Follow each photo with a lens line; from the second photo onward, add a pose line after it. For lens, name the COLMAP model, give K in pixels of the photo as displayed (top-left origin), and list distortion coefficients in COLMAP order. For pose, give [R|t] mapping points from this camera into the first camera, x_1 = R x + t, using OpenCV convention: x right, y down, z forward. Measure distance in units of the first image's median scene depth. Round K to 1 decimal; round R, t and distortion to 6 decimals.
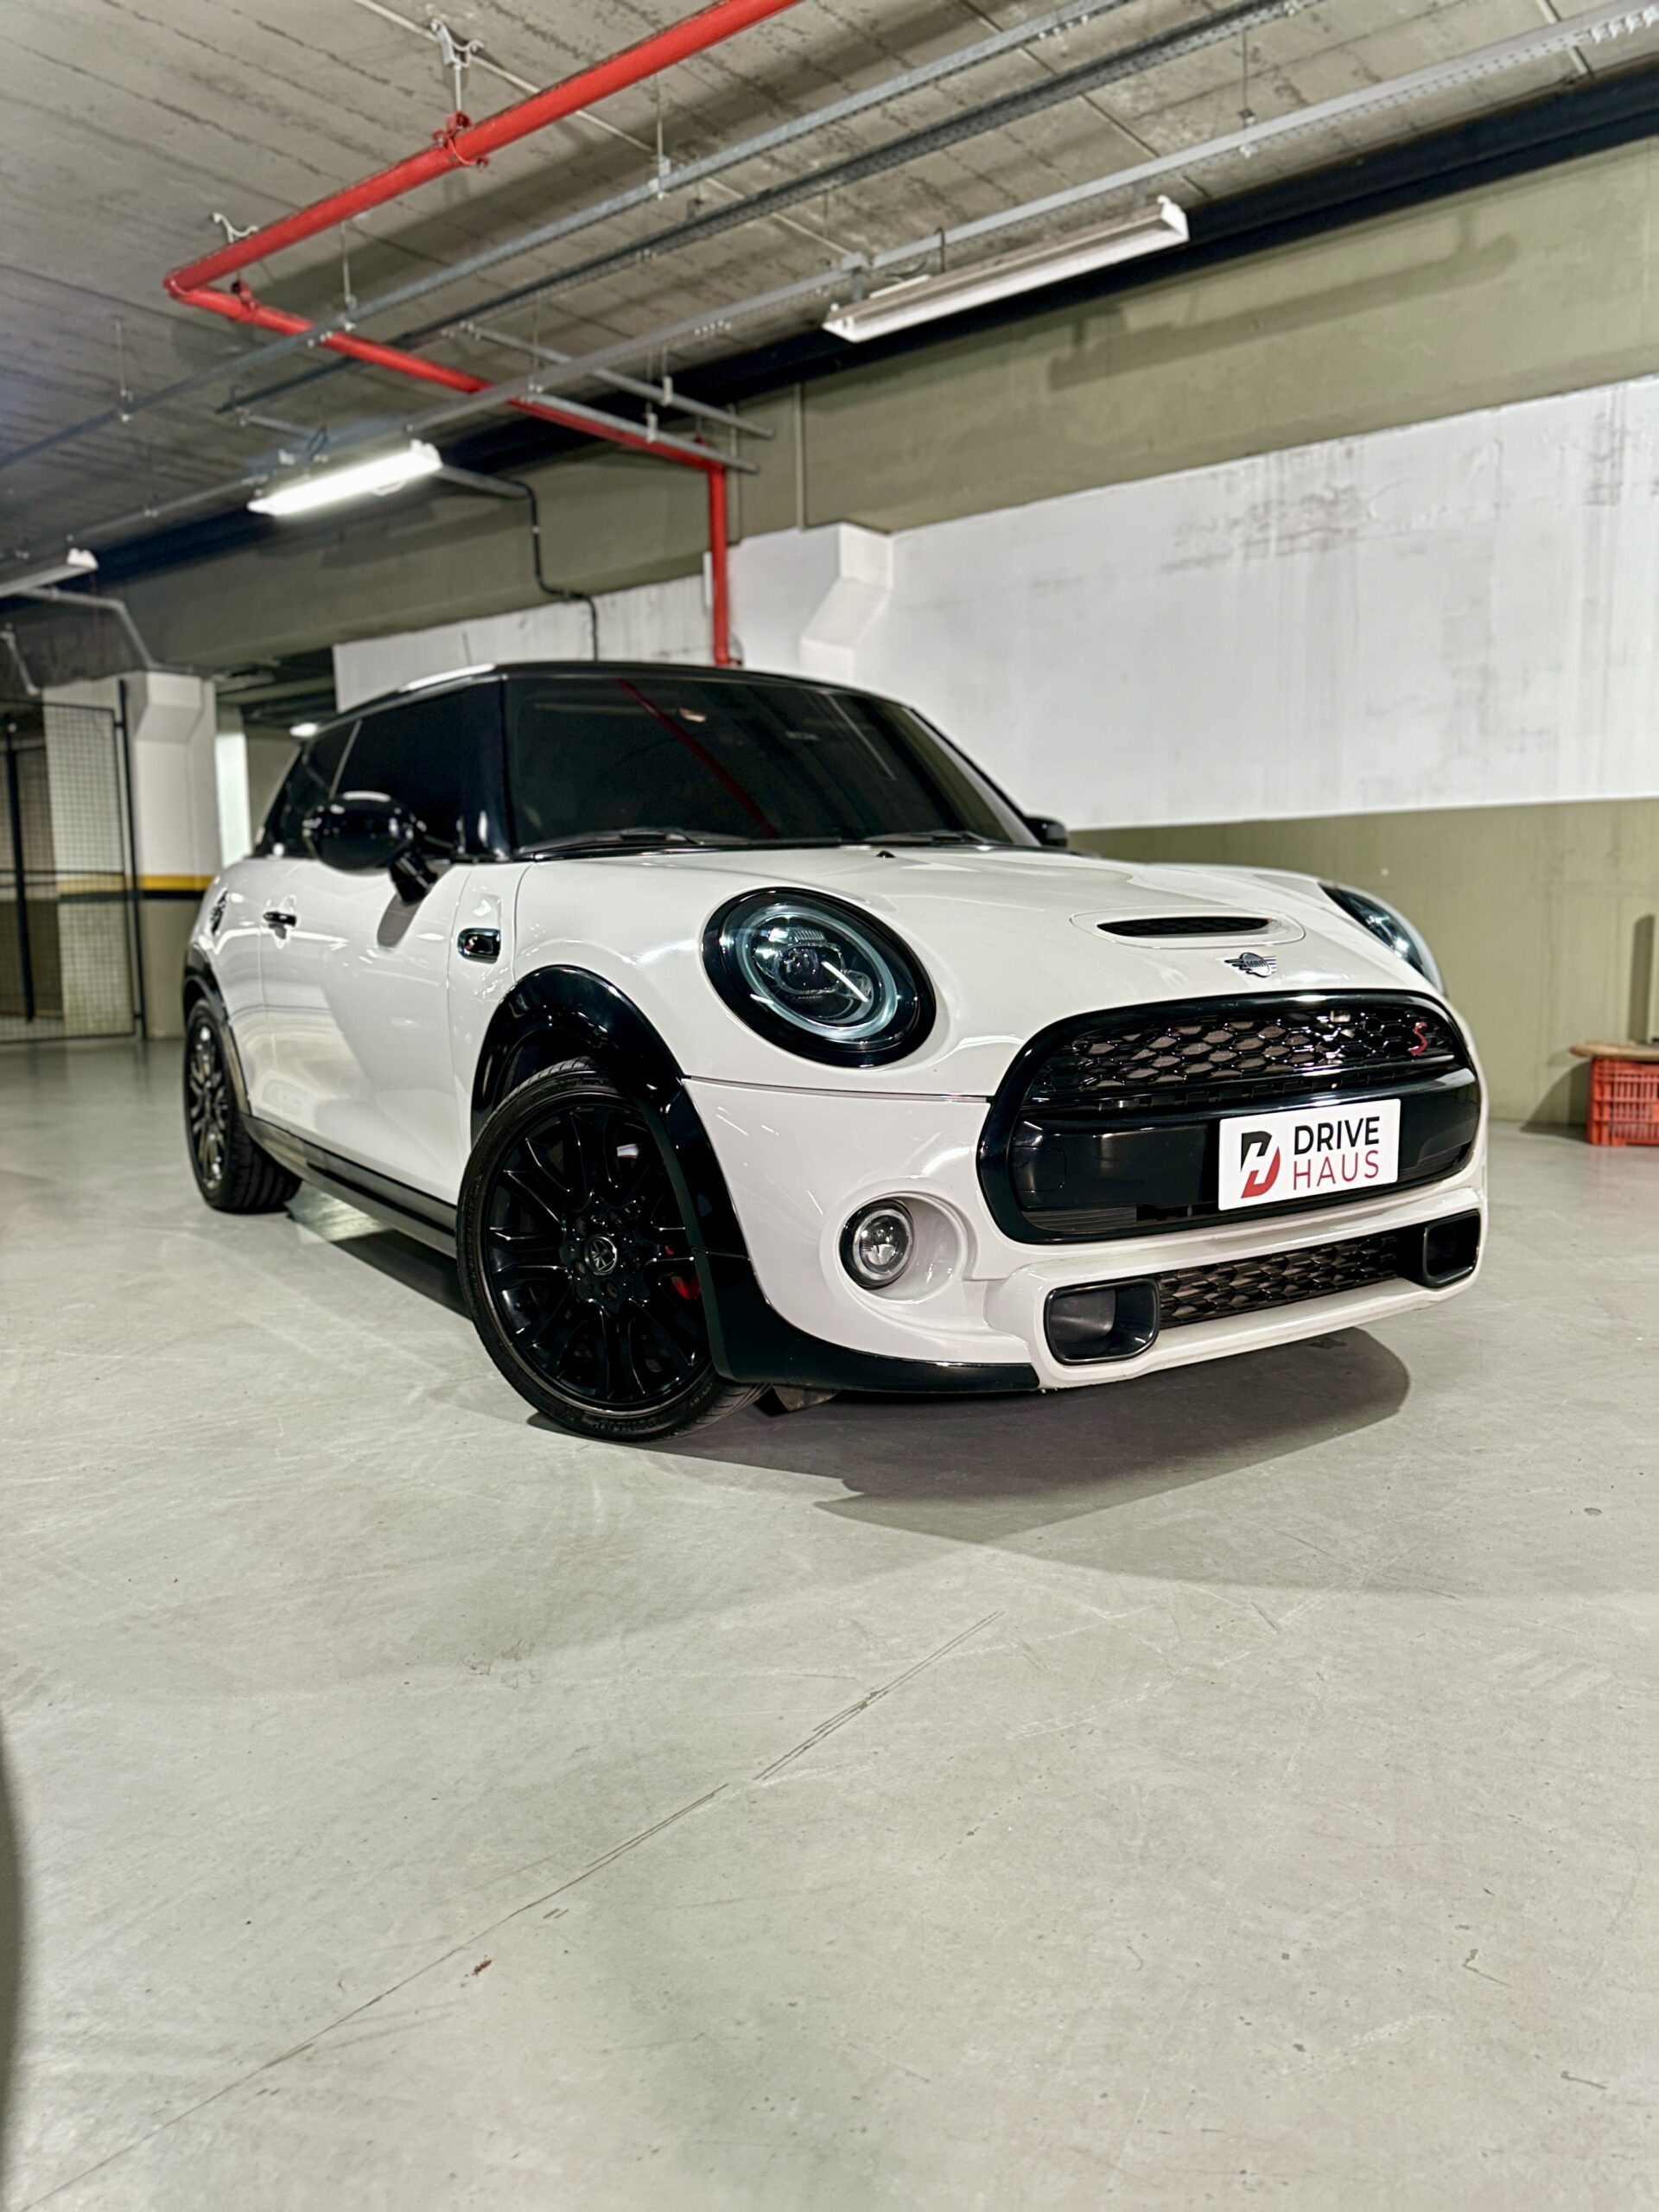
lens RADIAL K [[1569.3, 0, 823.0], [0, 1569.3, 1147.8], [0, 0, 1]] dist [-0.004044, -0.000498]
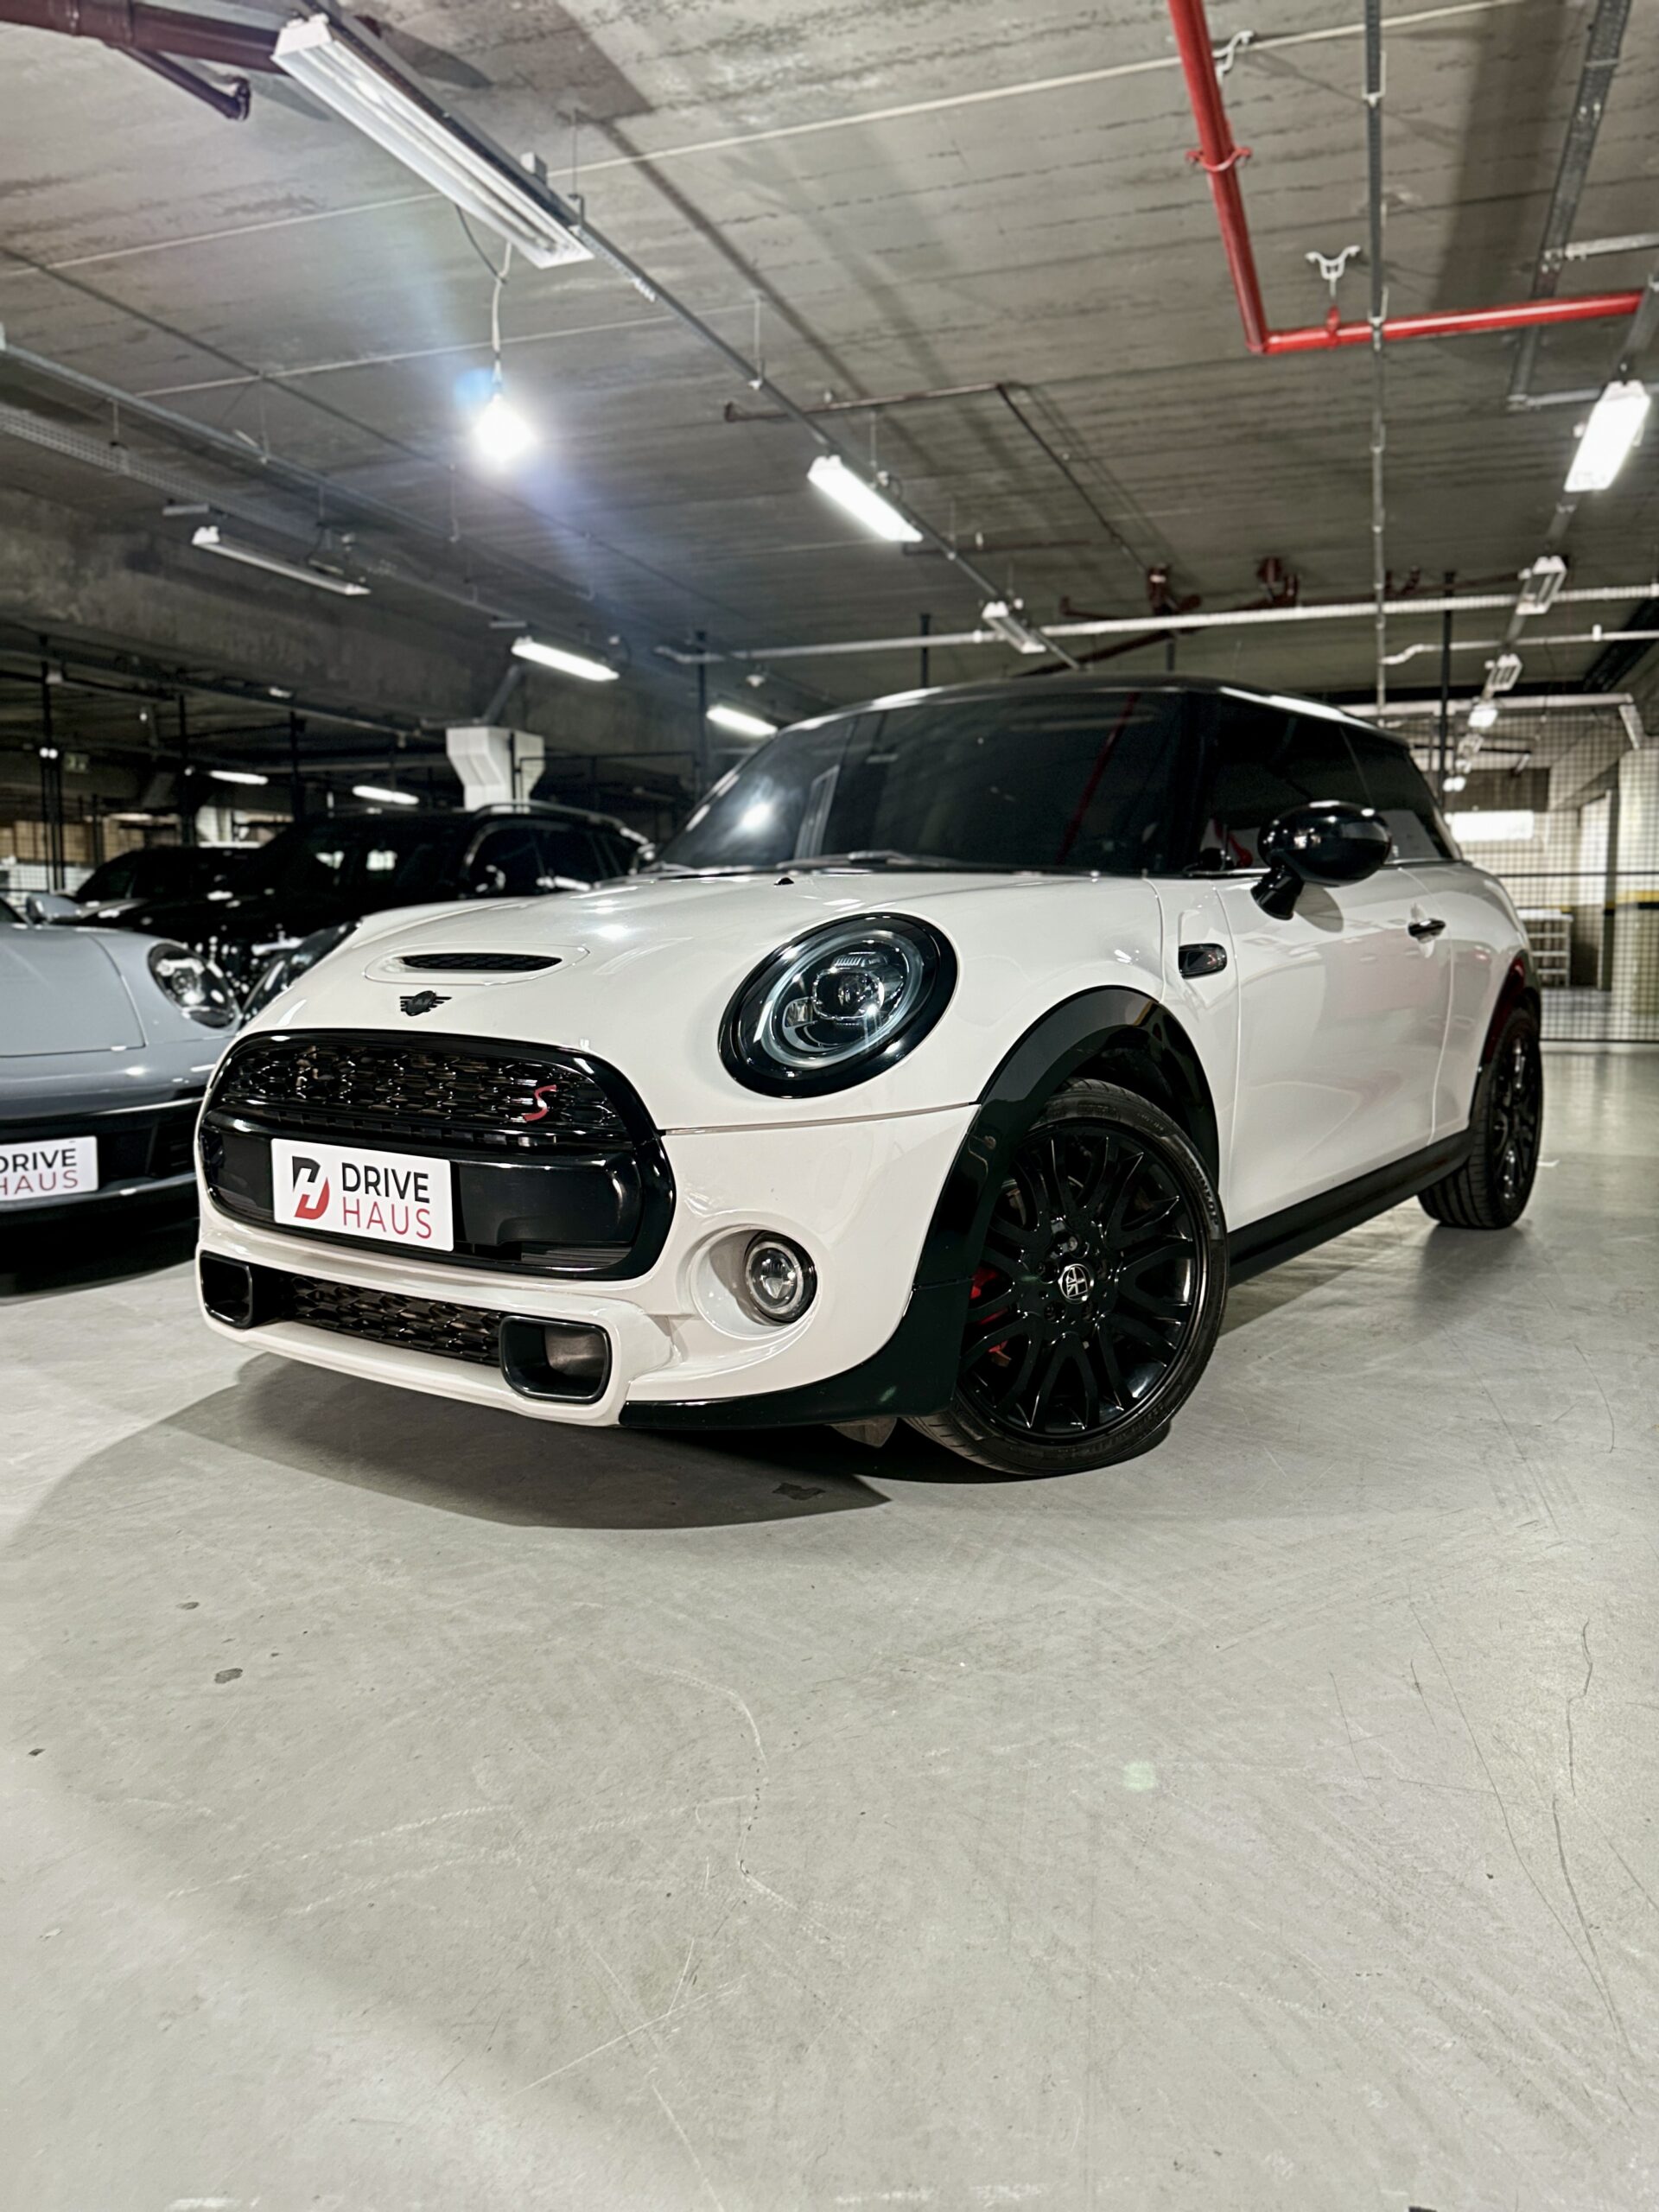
lens RADIAL K [[1569.3, 0, 823.0], [0, 1569.3, 1147.8], [0, 0, 1]] dist [-0.004044, -0.000498]
pose [[0.340161, 0.137394, -0.930276, 1.340703], [-0.133682, 0.986287, 0.096784, -0.161547], [0.930817, 0.091439, 0.353864, 0.926614]]
